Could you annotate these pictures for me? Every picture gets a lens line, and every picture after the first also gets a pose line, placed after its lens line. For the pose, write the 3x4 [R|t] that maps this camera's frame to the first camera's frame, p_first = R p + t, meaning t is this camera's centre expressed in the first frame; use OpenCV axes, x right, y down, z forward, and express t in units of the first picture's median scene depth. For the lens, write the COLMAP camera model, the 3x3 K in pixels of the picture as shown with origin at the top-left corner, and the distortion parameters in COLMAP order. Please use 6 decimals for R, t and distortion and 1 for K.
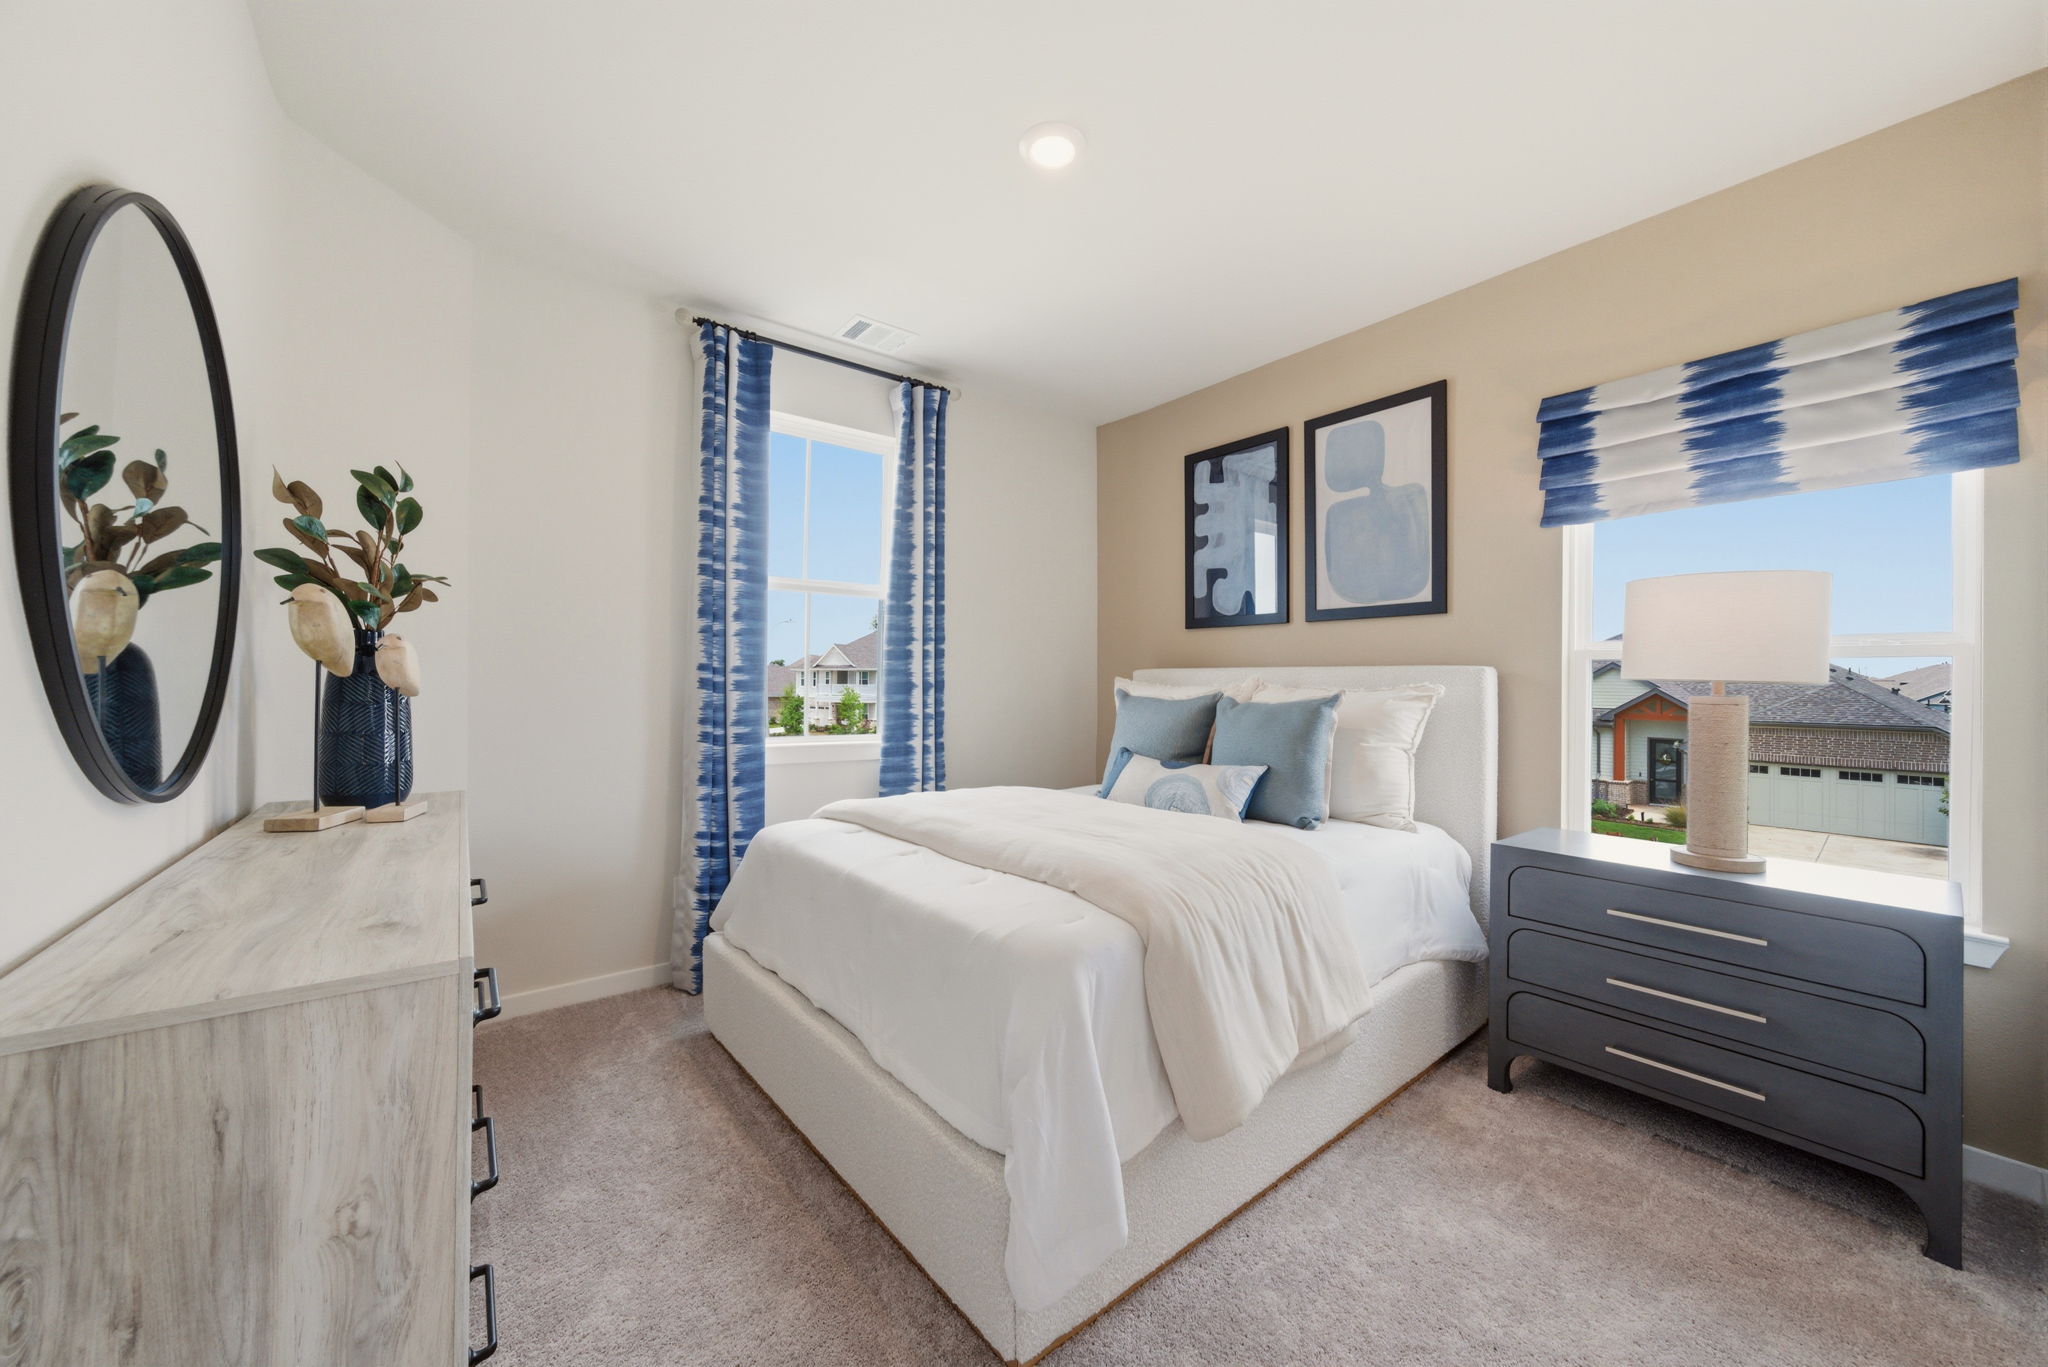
lens RADIAL K [[744.5, 0, 1012.5], [0, 744.5, 681.6], [0, 0, 1]] dist [-0.001359, -0.000056]
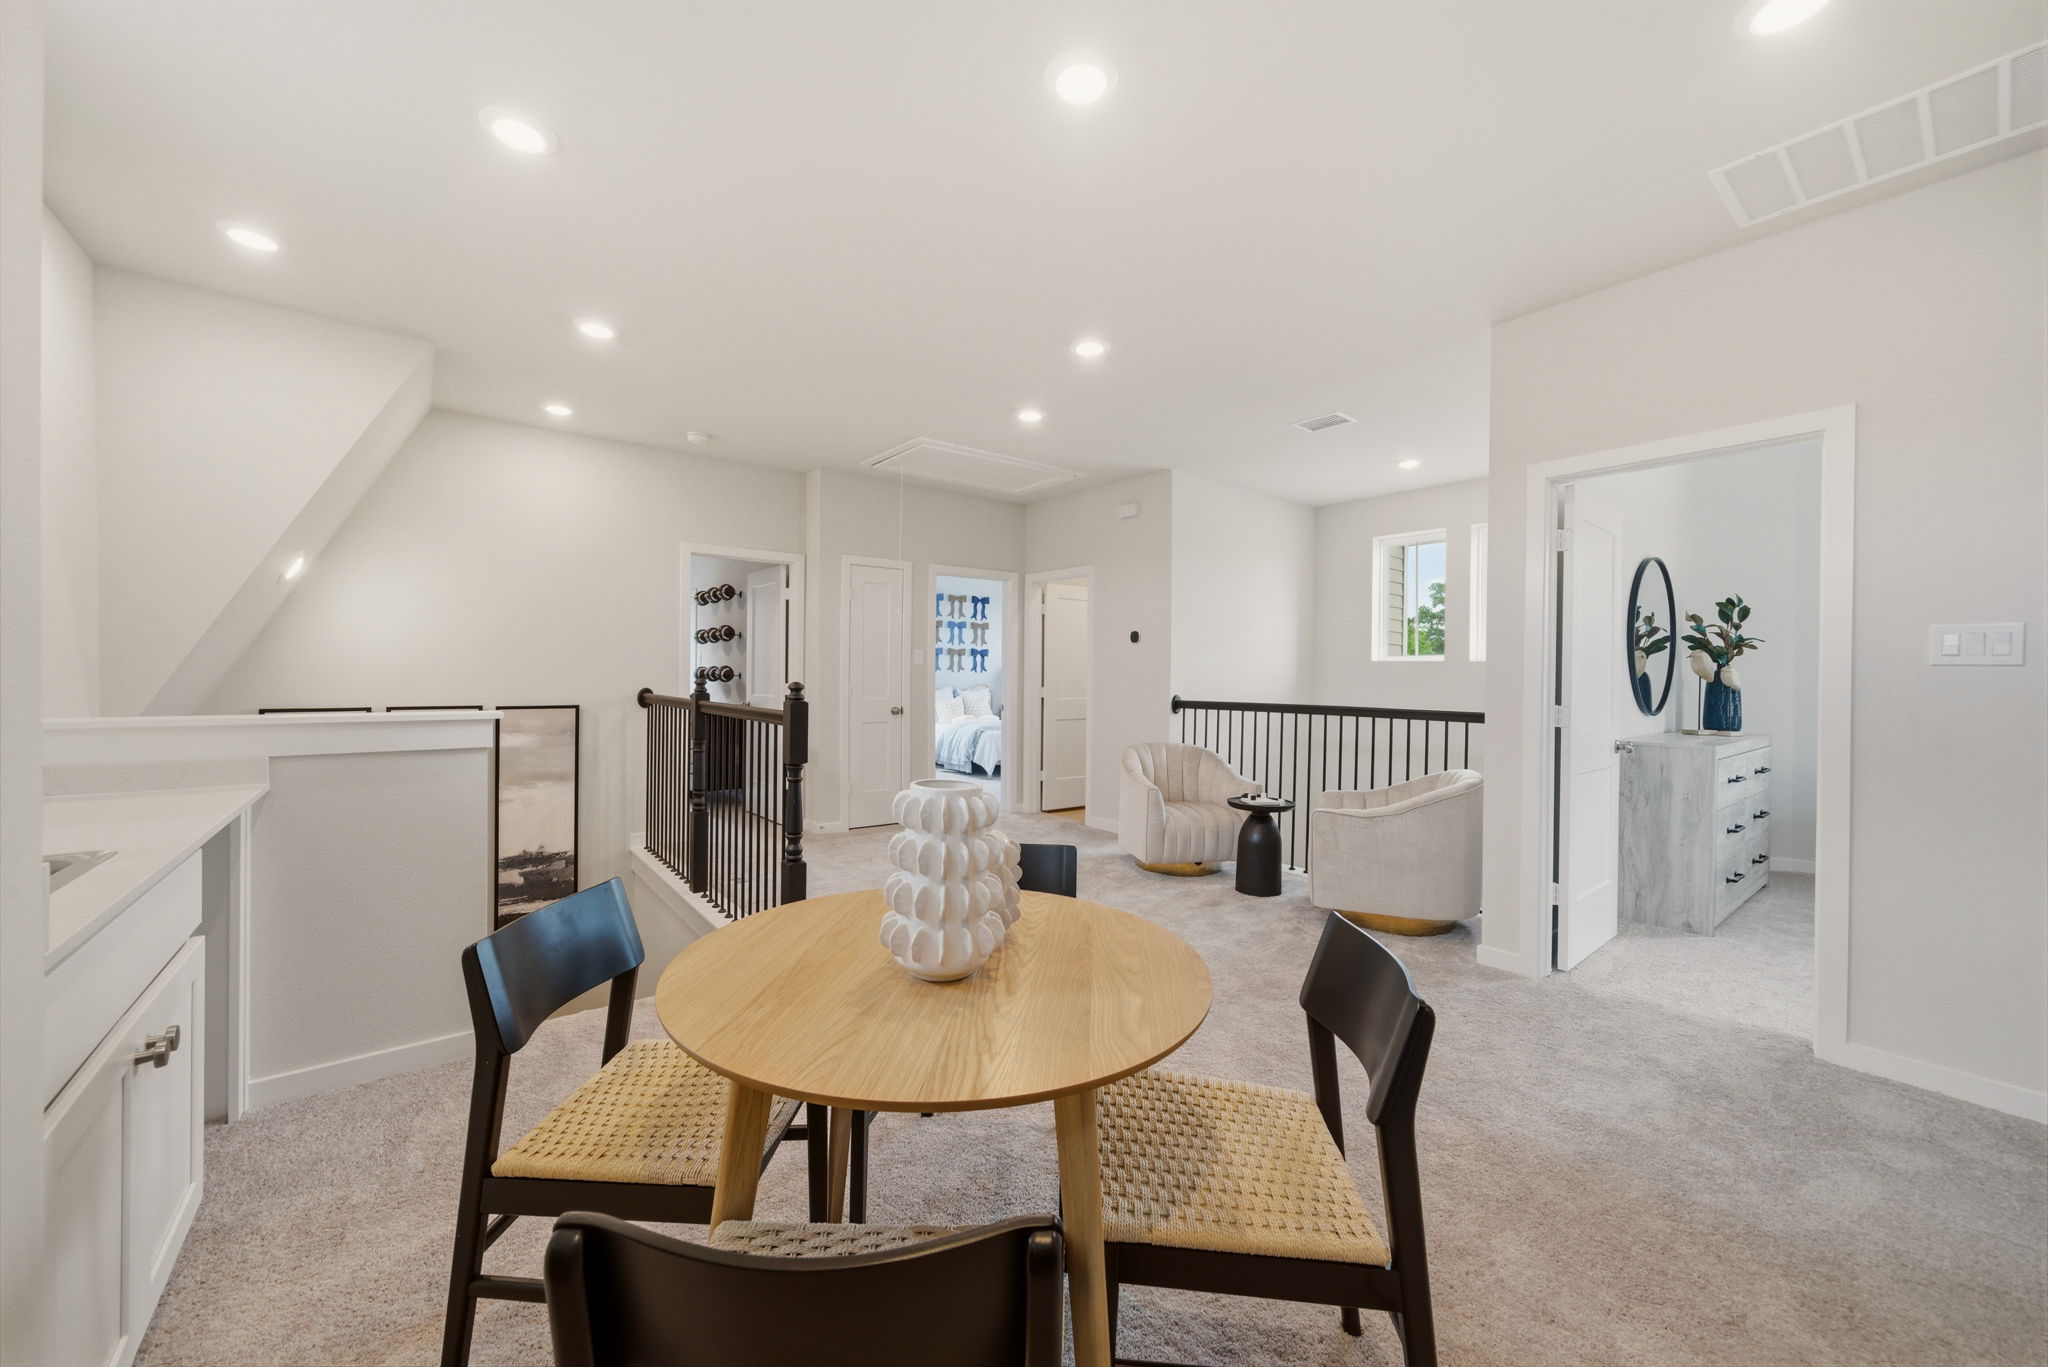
lens RADIAL K [[744.5, 0, 1009.0], [0, 744.5, 677.0], [0, 0, 1]] dist [-0.001359, -0.000056]
pose [[0.009593, 0.003043, -0.999949, 1.828556], [-0.008334, 0.999961, 0.002963, -0.010752], [0.999919, 0.008306, 0.009618, -1.621265]]
